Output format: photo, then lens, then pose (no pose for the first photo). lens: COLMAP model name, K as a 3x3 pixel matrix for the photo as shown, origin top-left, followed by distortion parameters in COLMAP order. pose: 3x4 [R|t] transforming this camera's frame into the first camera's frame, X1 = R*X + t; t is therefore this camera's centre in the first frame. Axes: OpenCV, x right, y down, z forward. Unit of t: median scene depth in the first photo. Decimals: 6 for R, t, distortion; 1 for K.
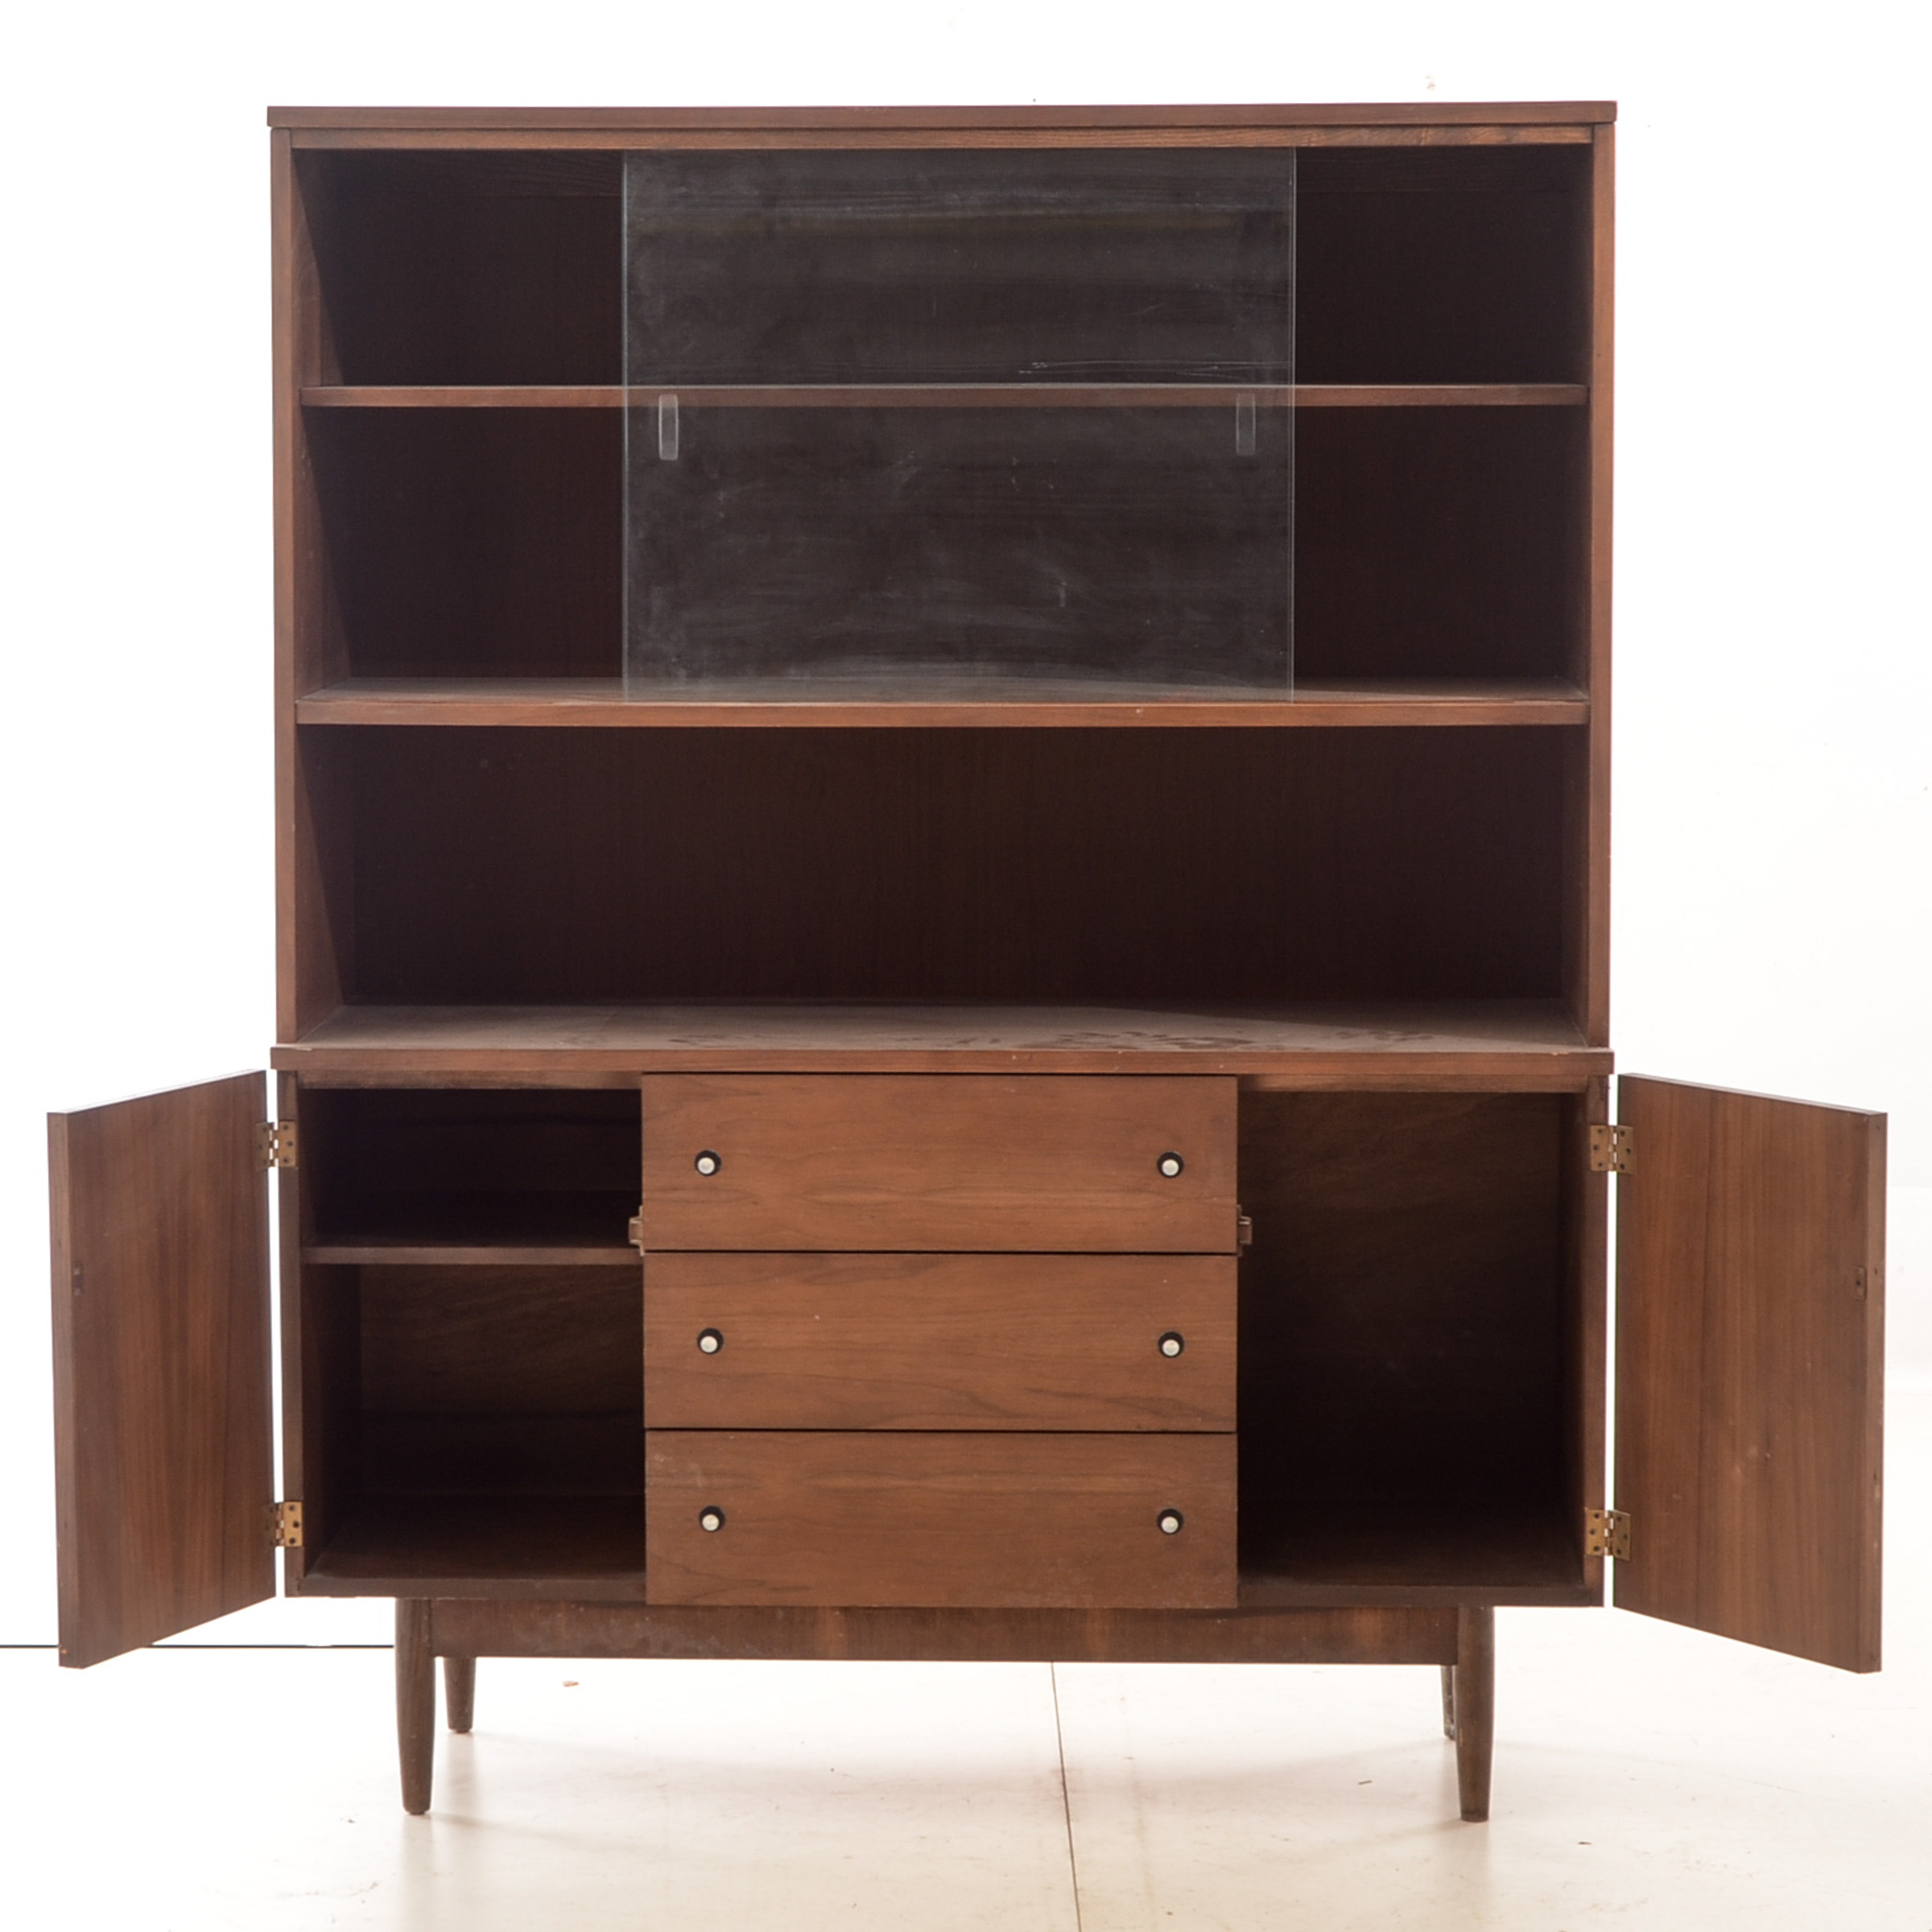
lens RADIAL K [[6204.1, 0, 884.1], [0, 6204.1, 1046.3], [0, 0, 1]] dist [0.041605, 0.599018]
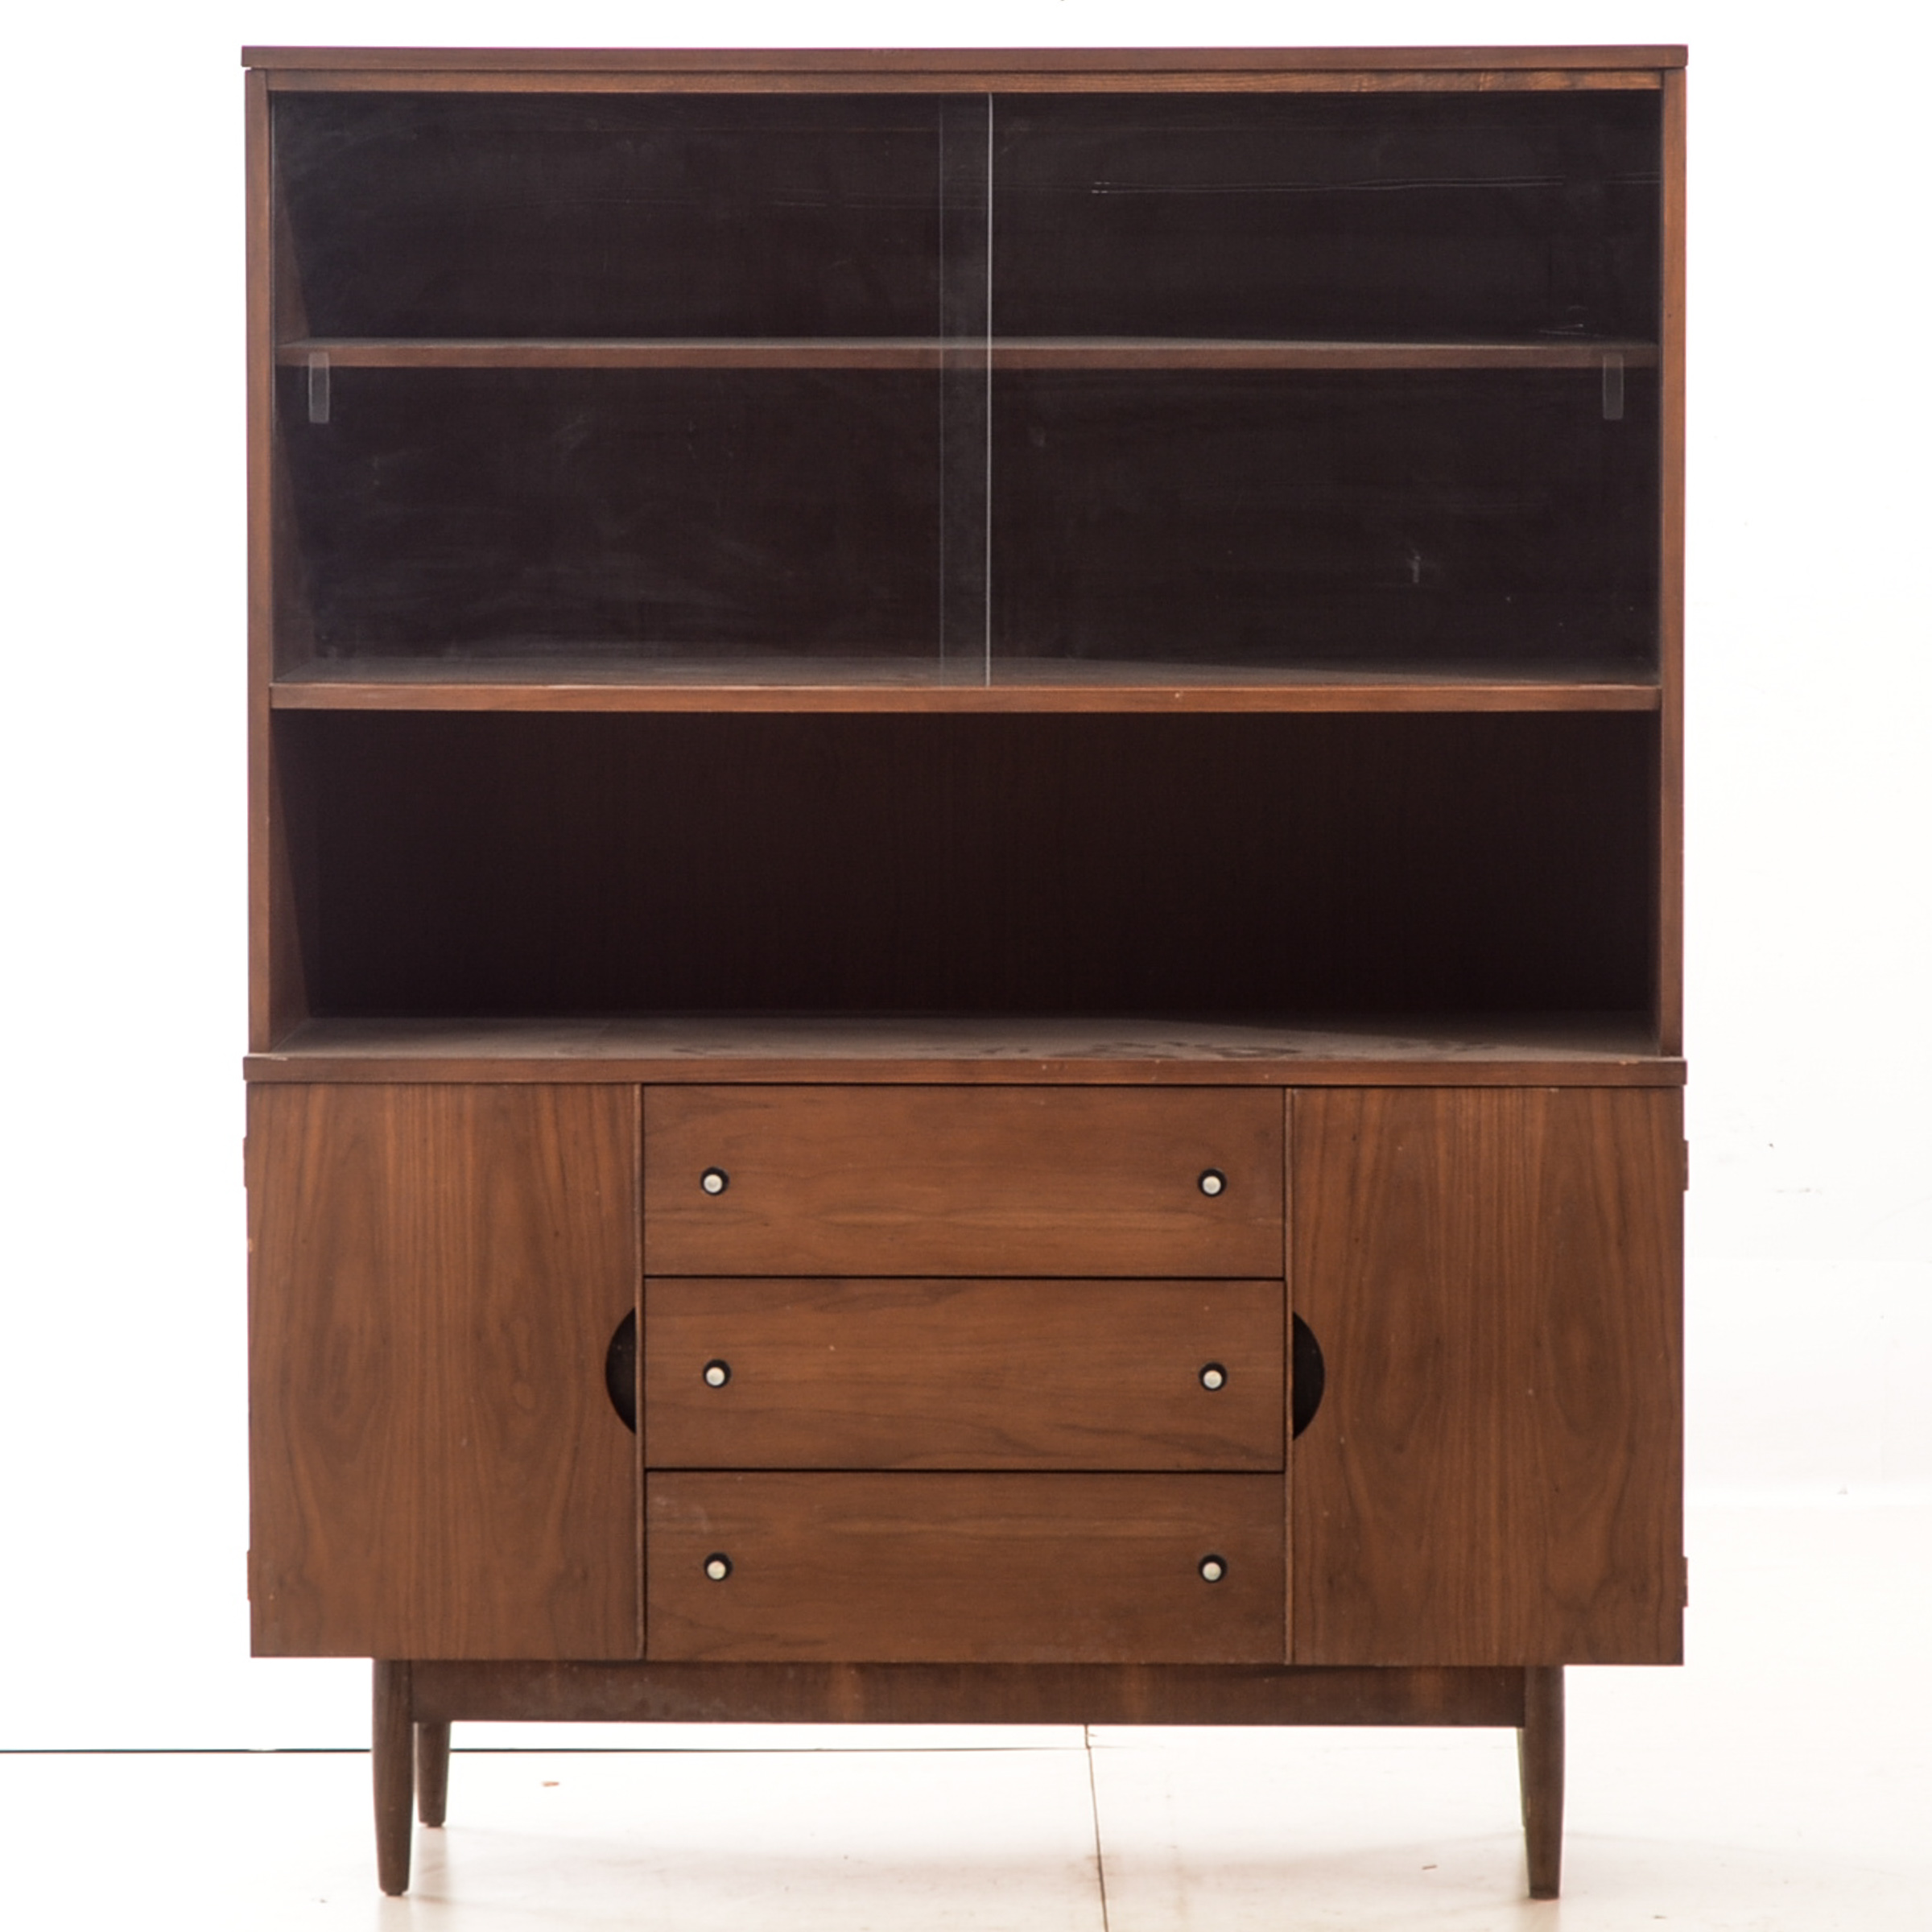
lens RADIAL K [[9729.9, 0, 966.0], [0, 9729.9, 966.0], [0, 0, 1]] dist [0.091585, 7.289344]
pose [[0.999962, 0.000535, 0.008694, -0.003429], [-0.000313, 0.999673, -0.025568, 0.023839], [-0.008705, 0.025564, 0.999635, -0.457245]]
